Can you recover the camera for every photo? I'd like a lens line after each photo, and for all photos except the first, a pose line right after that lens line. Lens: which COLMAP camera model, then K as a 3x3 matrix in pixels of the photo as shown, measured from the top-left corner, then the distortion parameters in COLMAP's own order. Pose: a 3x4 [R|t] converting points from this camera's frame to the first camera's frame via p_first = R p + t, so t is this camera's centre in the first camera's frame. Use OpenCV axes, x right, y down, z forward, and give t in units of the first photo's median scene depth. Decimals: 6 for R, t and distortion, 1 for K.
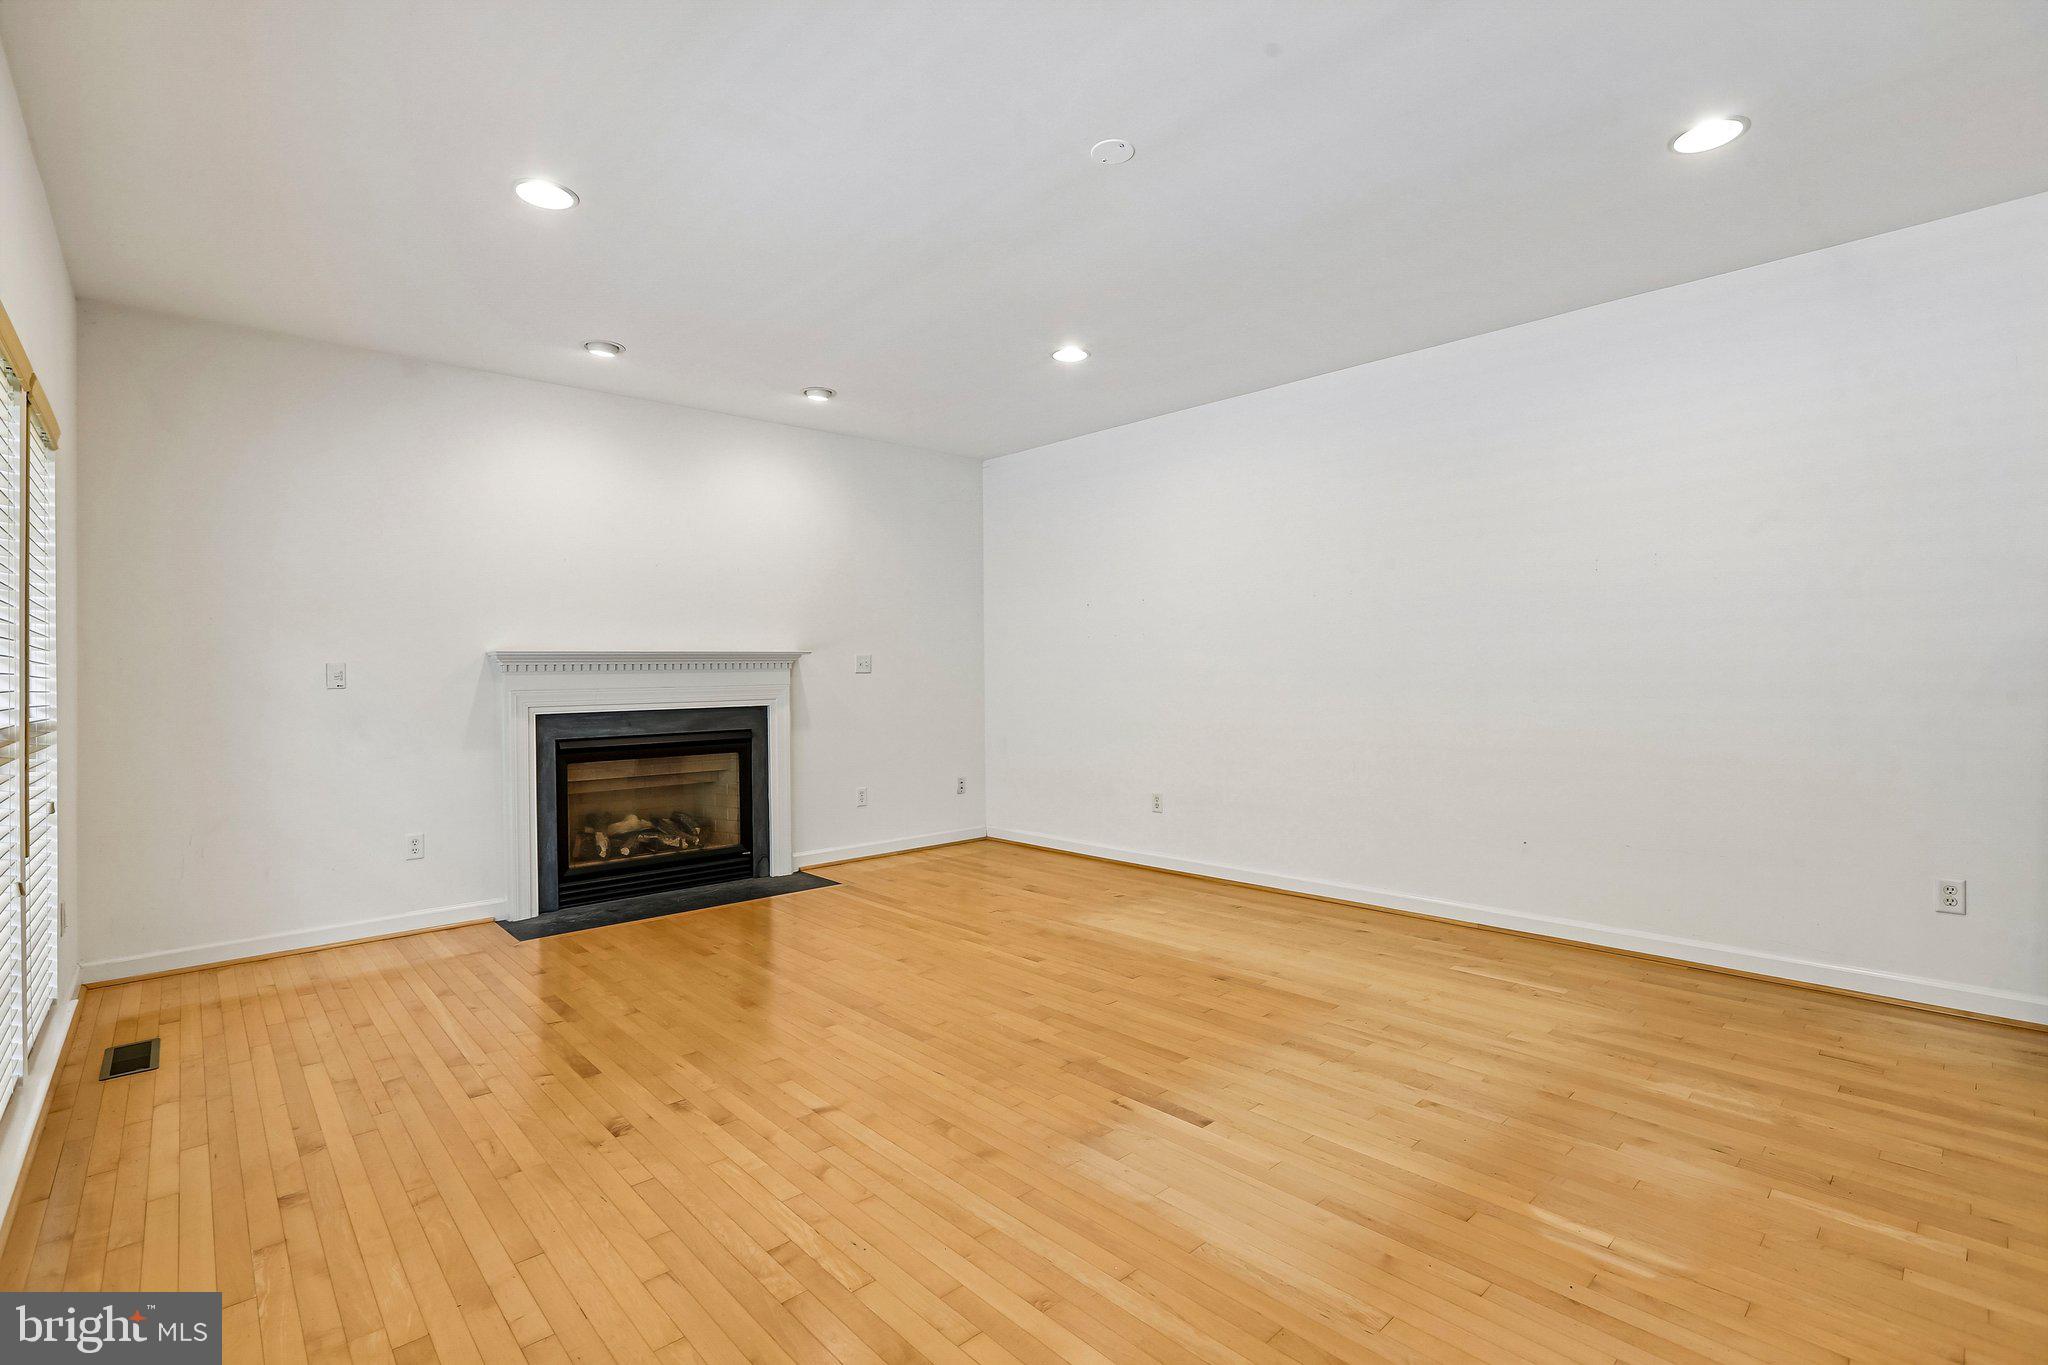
lens RADIAL K [[932.3, 0, 981.2], [0, 932.3, 687.1], [0, 0, 1]] dist [-0.029456, 0.004327]
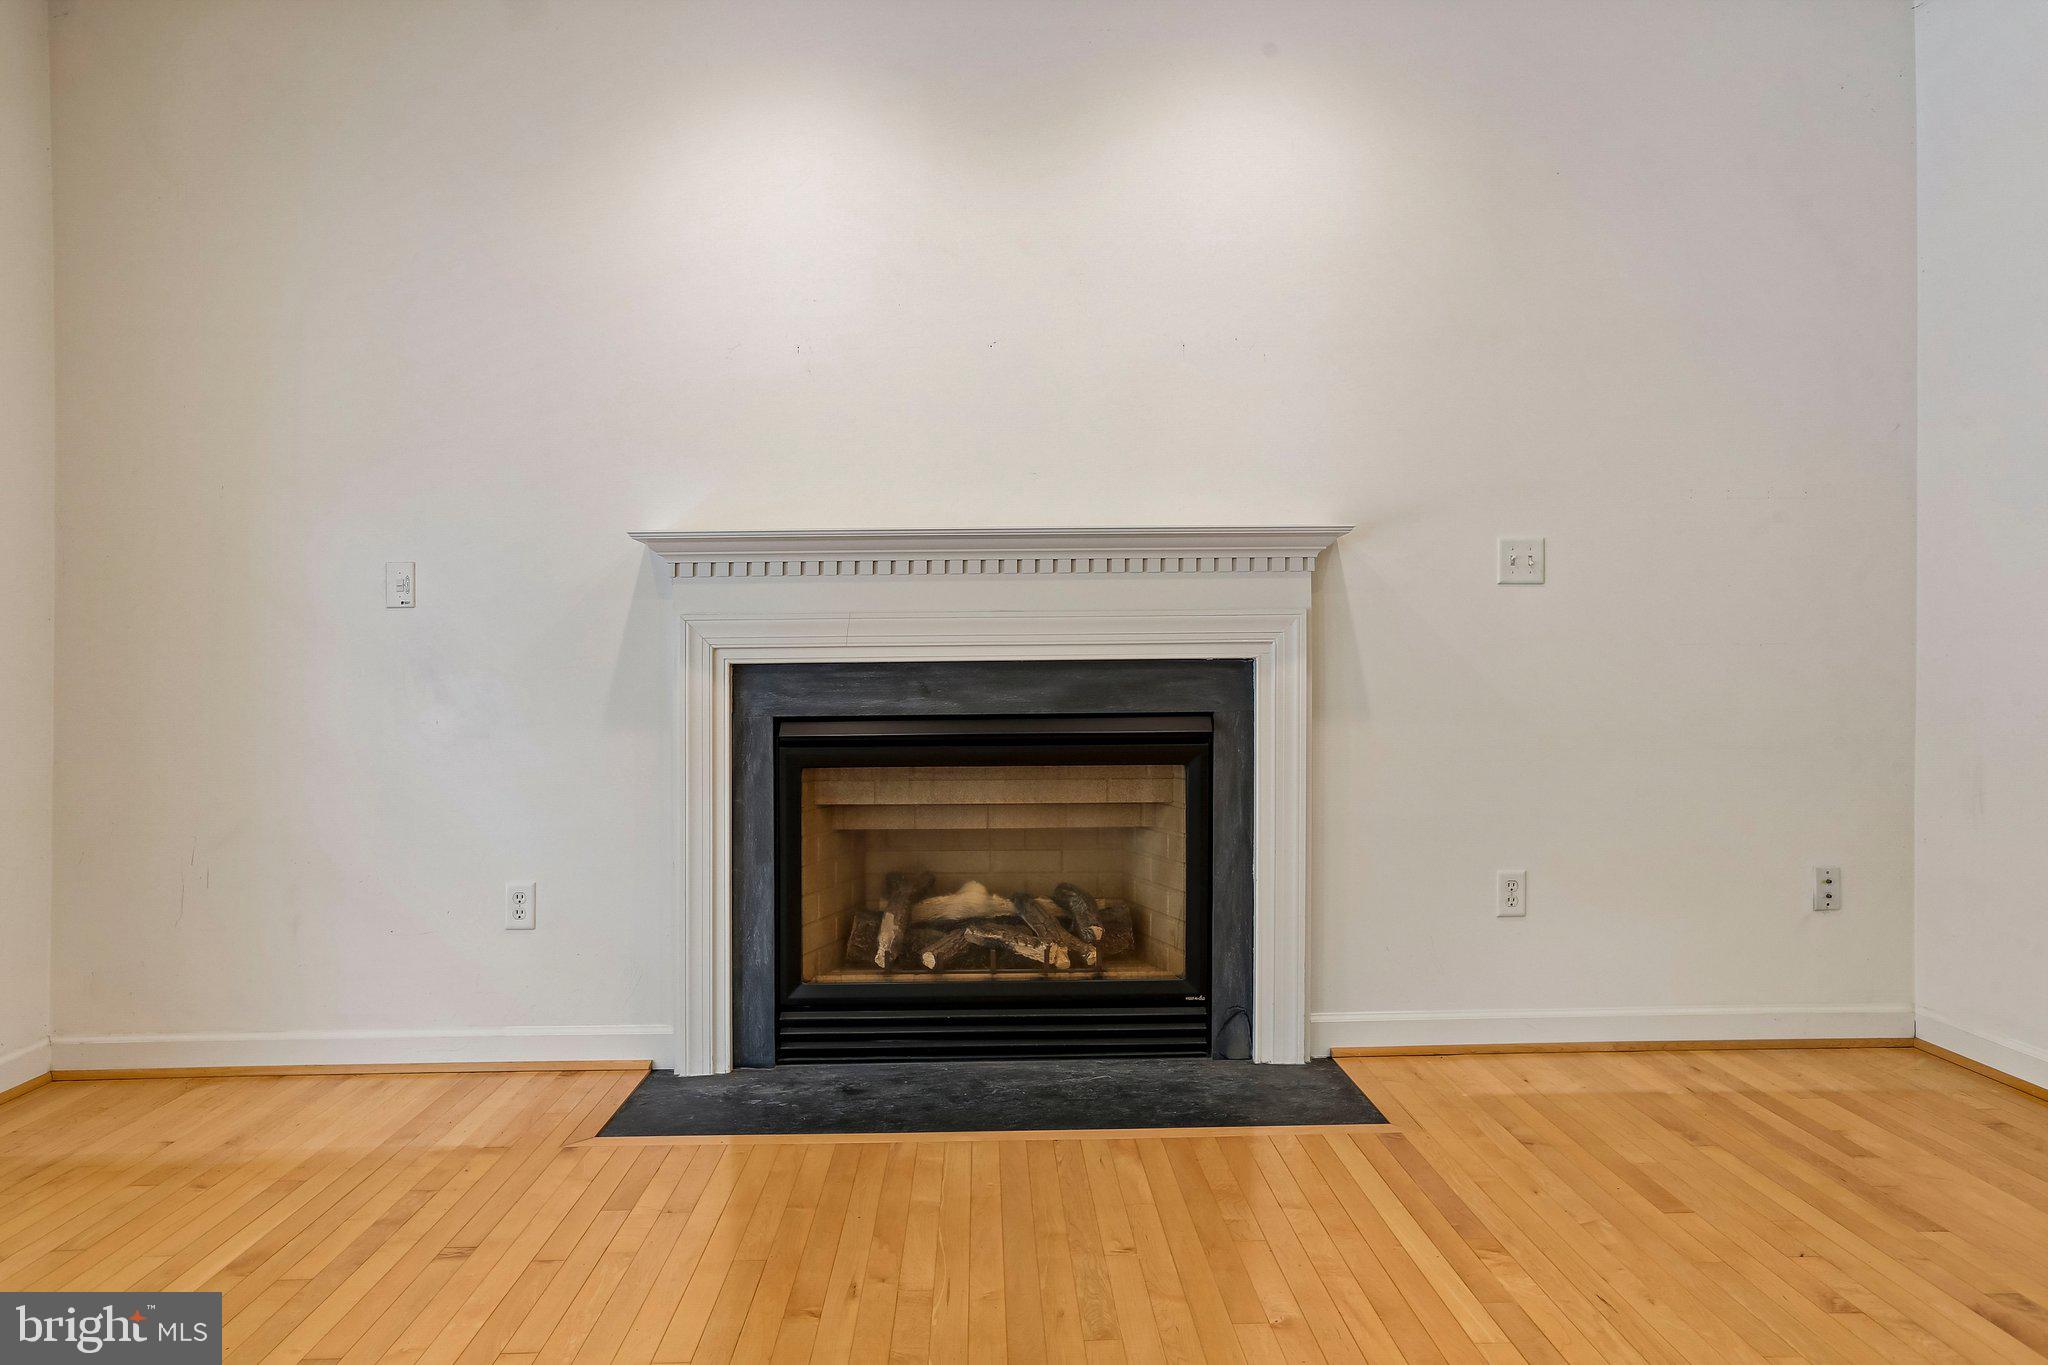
lens RADIAL K [[1295.3, 0, 1022.4], [0, 1295.3, 681.1], [0, 0, 1]] dist [-0.018408, 0.004481]
pose [[0.773893, 0.014150, -0.633158, 0.067077], [-0.011029, 0.999900, 0.008865, 0.027897], [0.633221, 0.000123, 0.773971, 0.507873]]
